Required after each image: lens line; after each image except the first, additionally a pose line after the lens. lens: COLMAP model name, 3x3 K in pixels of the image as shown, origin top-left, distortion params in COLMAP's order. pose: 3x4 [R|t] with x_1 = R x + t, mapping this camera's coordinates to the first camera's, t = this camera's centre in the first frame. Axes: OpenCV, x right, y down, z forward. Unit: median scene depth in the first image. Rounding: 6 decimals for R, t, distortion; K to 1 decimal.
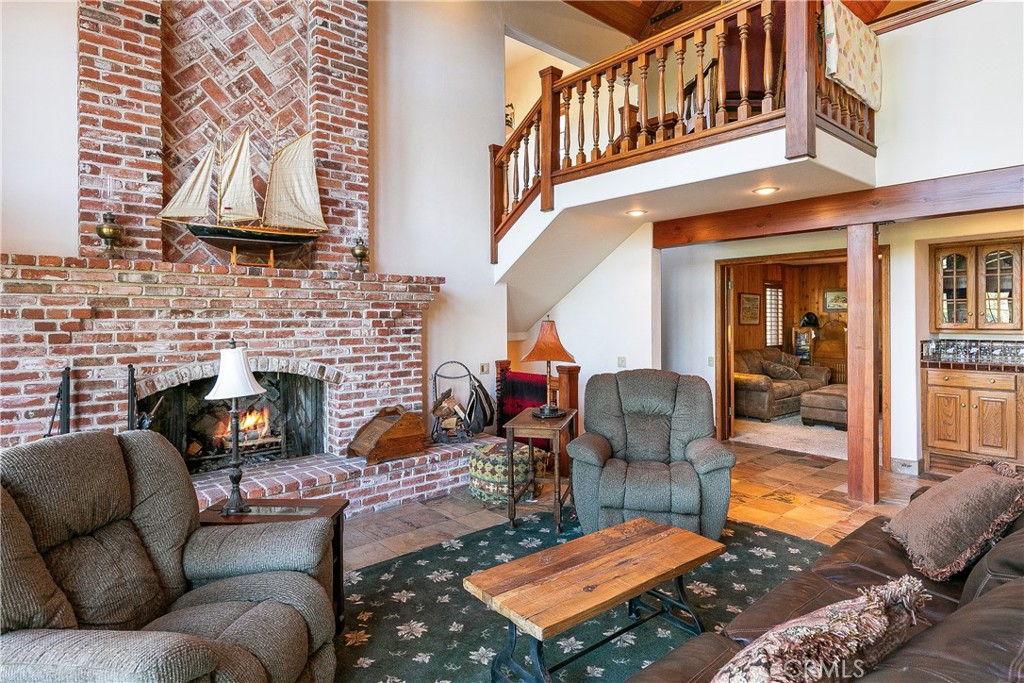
lens RADIAL K [[558.1, 0, 512.3], [0, 558.1, 321.1], [0, 0, 1]] dist [-0.001742, -0.001429]
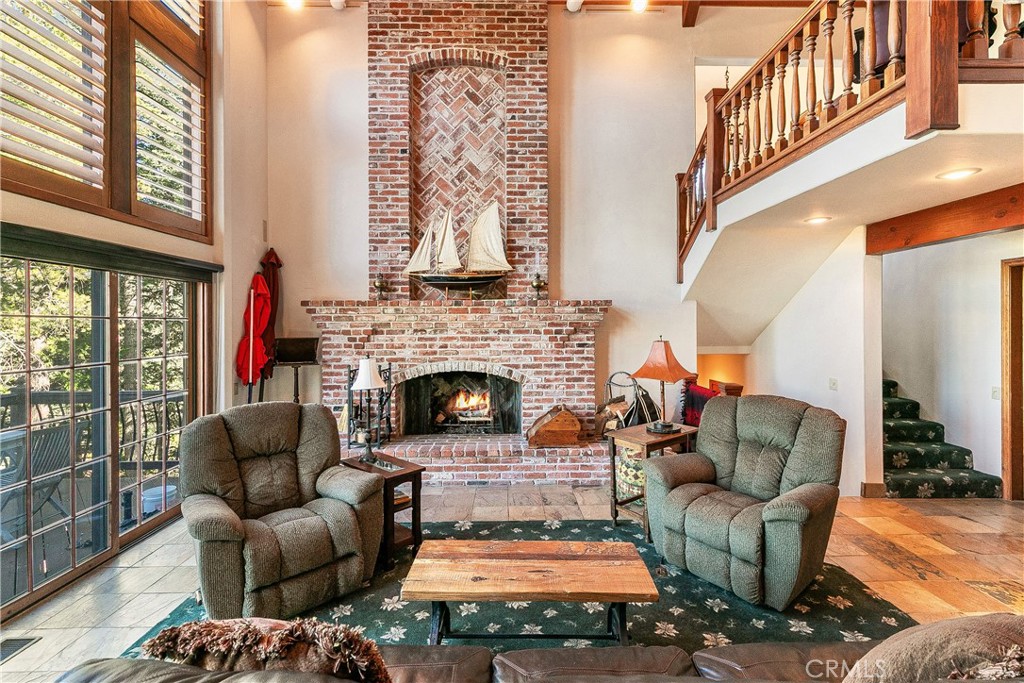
lens RADIAL K [[463.9, 0, 514.8], [0, 463.9, 324.7], [0, 0, 1]] dist [0.005617, -0.000273]
pose [[0.770004, 0.001600, -0.638037, 0.386312], [-0.002035, 0.999998, 0.000053, -0.029042], [0.638036, 0.001257, 0.770006, 0.133458]]
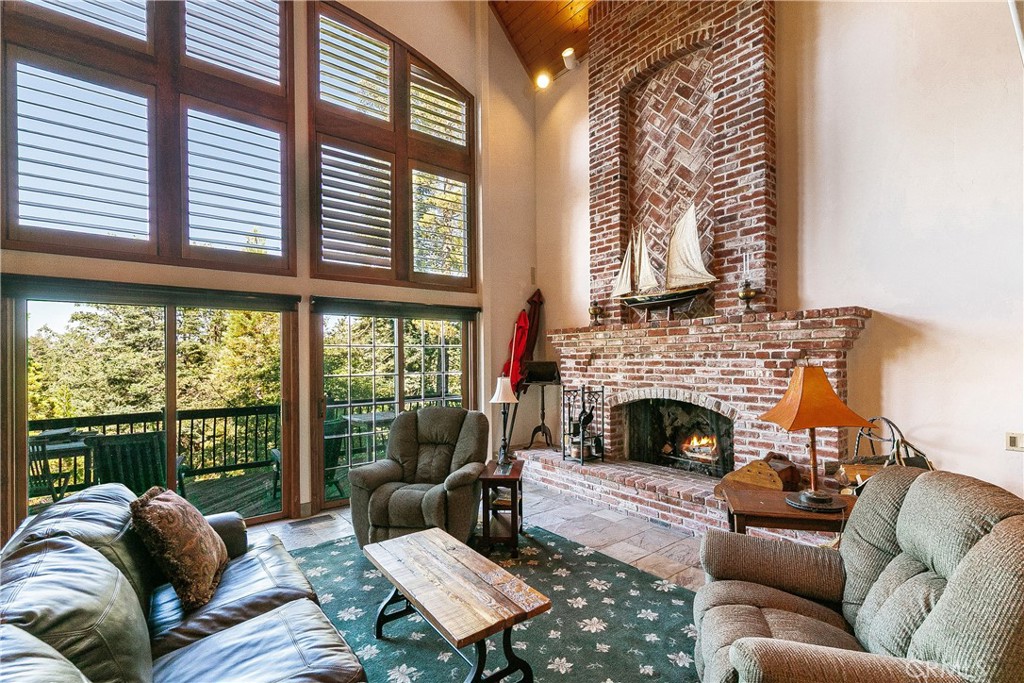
lens RADIAL K [[460.4, 0, 519.3], [0, 460.4, 355.8], [0, 0, 1]] dist [0.002299, -0.000063]
pose [[-0.028457, 0.001070, -0.999594, 0.594831], [0.005465, 0.999985, 0.000914, -0.014384], [0.999580, -0.005437, -0.028462, 0.618844]]
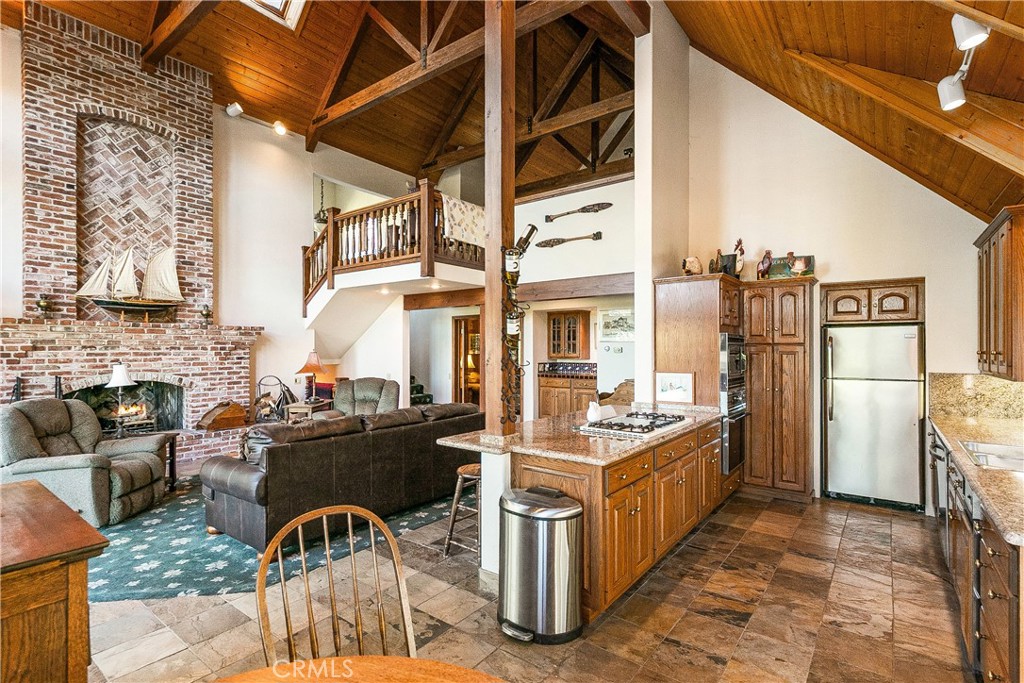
lens RADIAL K [[481.0, 0, 515.7], [0, 481.0, 348.4], [0, 0, 1]] dist [0.002122, 0.000355]
pose [[0.977314, 0.003532, 0.211764, 0.364319], [-0.002330, 0.999980, -0.005925, -0.005357], [-0.211781, 0.005297, 0.977303, -0.695384]]
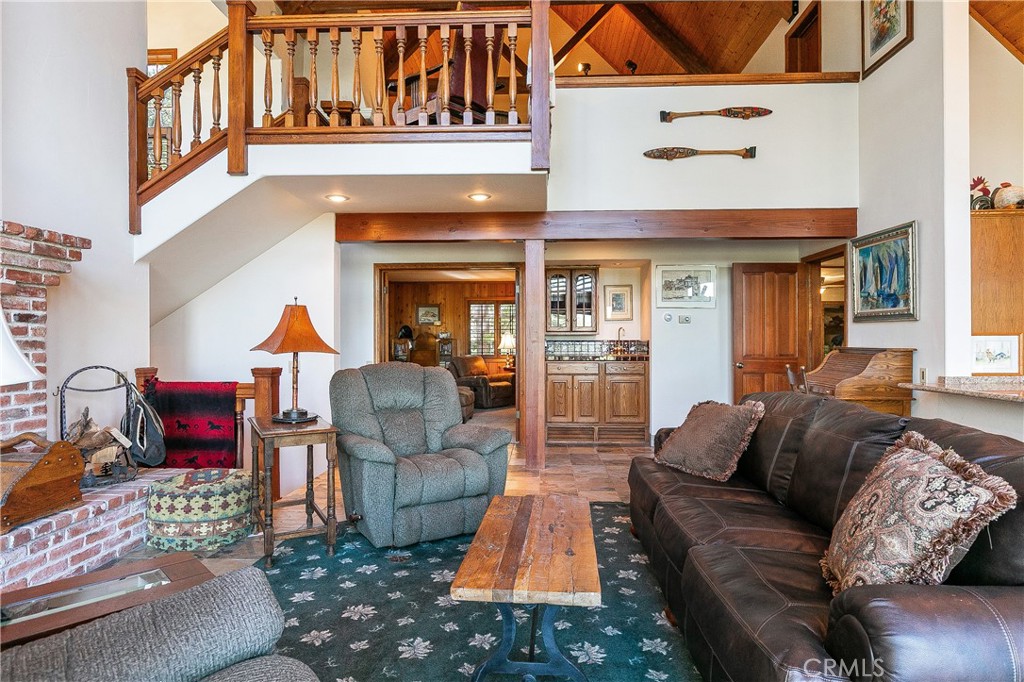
lens RADIAL K [[566.2, 0, 515.2], [0, 566.2, 343.3], [0, 0, 1]] dist [-0.001766, -0.000863]
pose [[0.686829, 0.001017, 0.726818, -0.296110], [0.001790, 0.999994, -0.003091, 0.054894], [-0.726817, 0.003423, 0.686823, 0.183284]]
